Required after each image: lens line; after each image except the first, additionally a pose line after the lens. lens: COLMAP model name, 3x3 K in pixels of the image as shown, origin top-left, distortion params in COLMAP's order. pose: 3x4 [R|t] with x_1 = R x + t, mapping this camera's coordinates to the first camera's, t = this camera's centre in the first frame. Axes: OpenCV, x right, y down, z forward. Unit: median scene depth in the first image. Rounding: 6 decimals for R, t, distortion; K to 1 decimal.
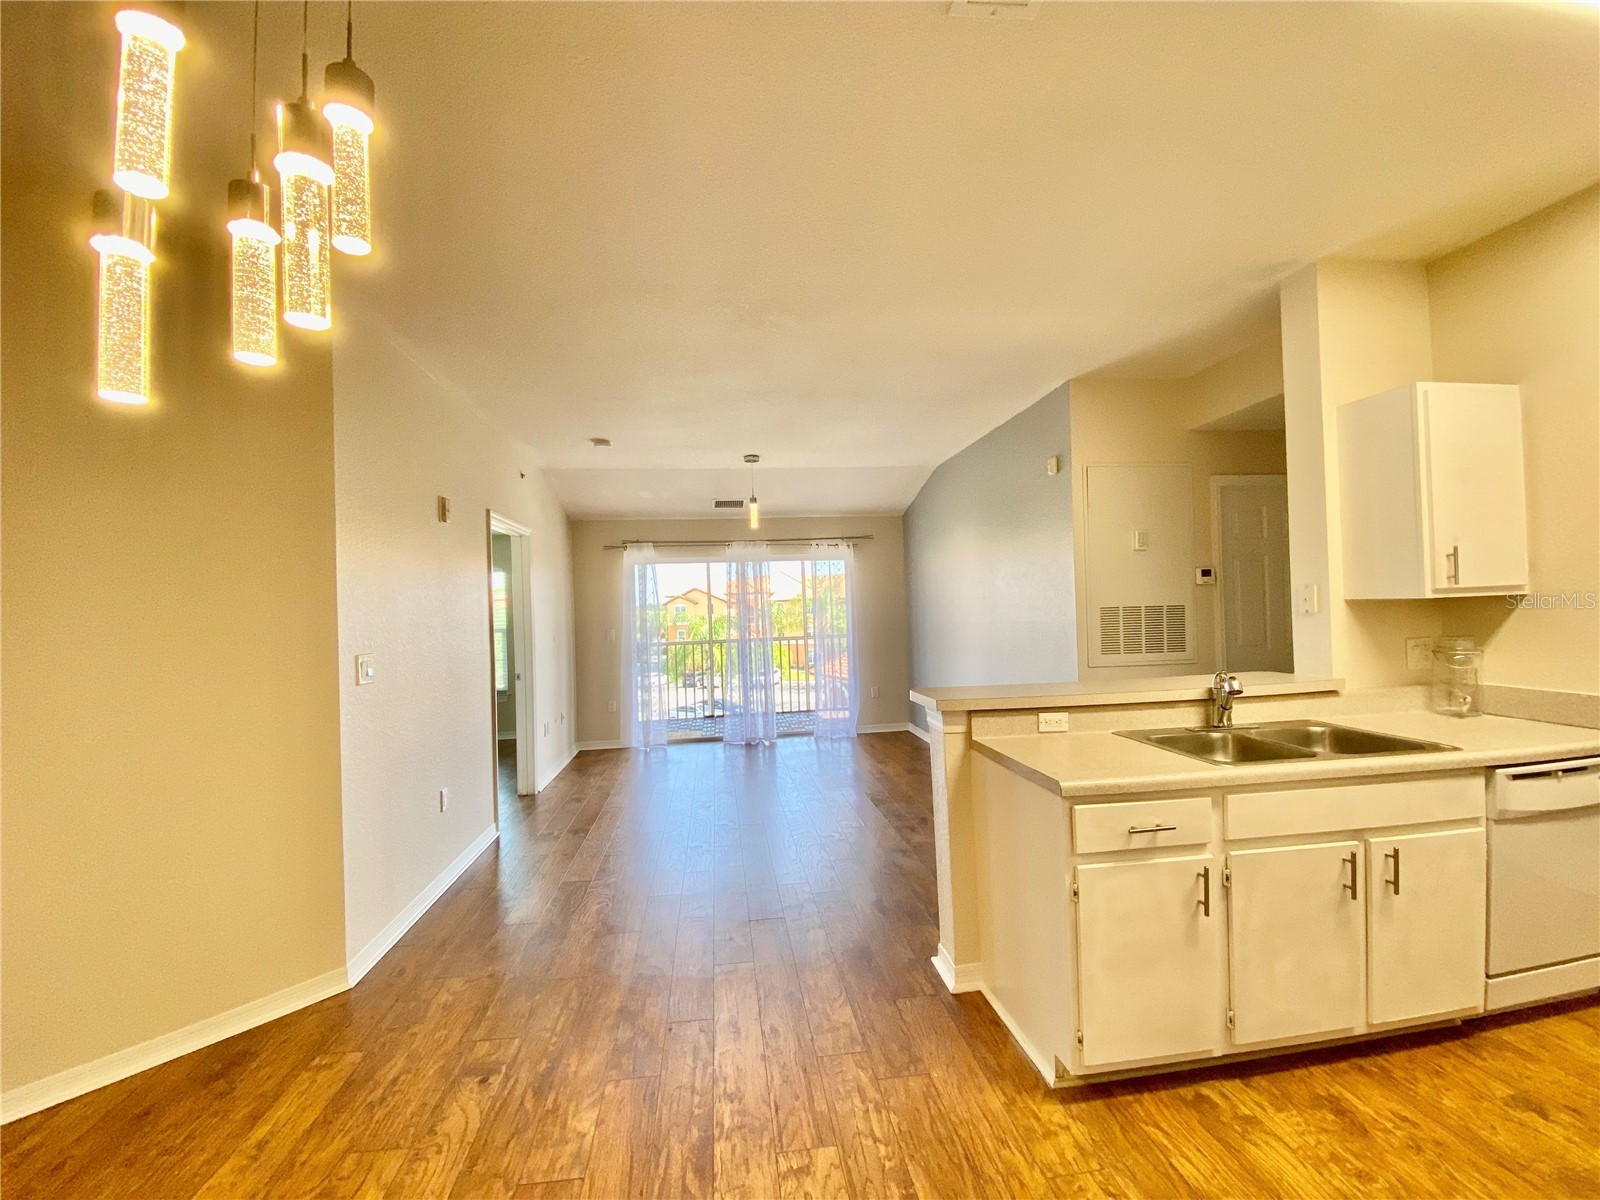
lens RADIAL K [[649.5, 0, 790.5], [0, 649.5, 603.7], [0, 0, 1]] dist [0.010970, -0.016132]
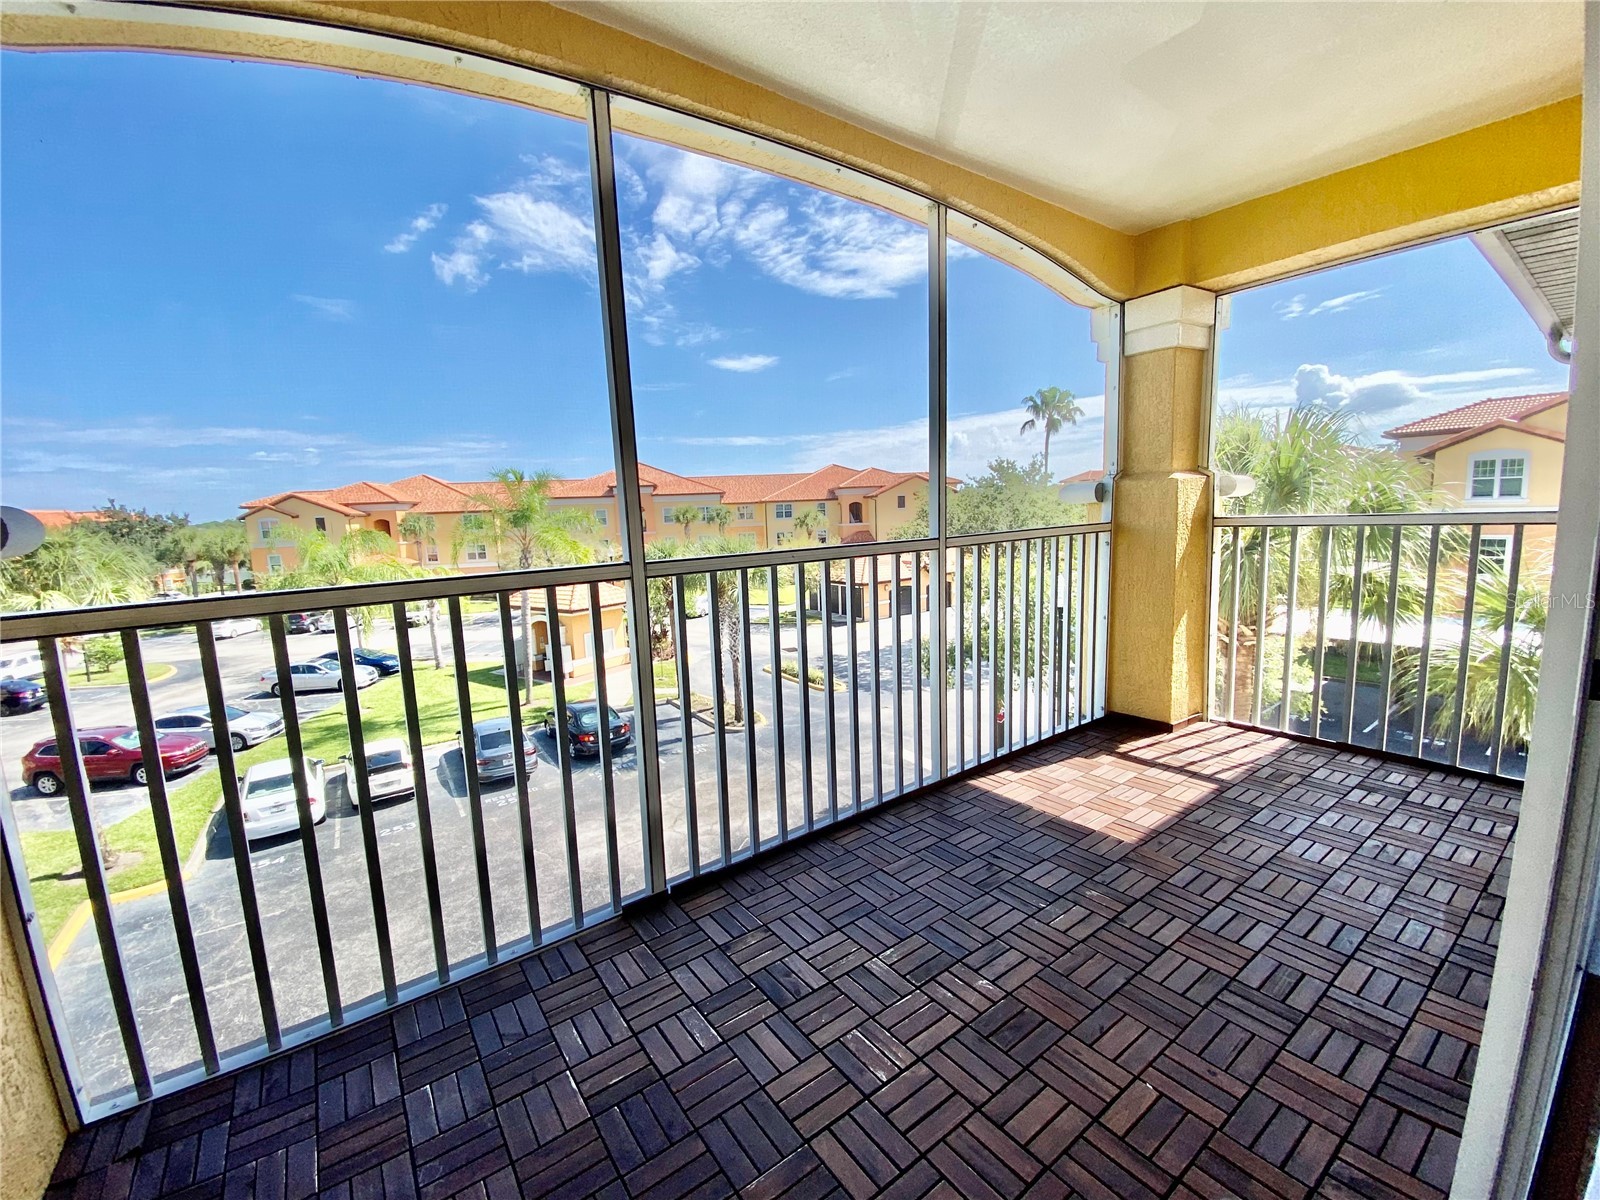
lens RADIAL K [[651.5, 0, 789.5], [0, 651.5, 602.2], [0, 0, 1]] dist [0.018236, -0.019142]
pose [[0.874220, -0.063518, 0.481357, -0.814799], [0.003552, 0.992216, 0.124478, 0.189893], [-0.485517, -0.107111, 0.867641, 3.558936]]
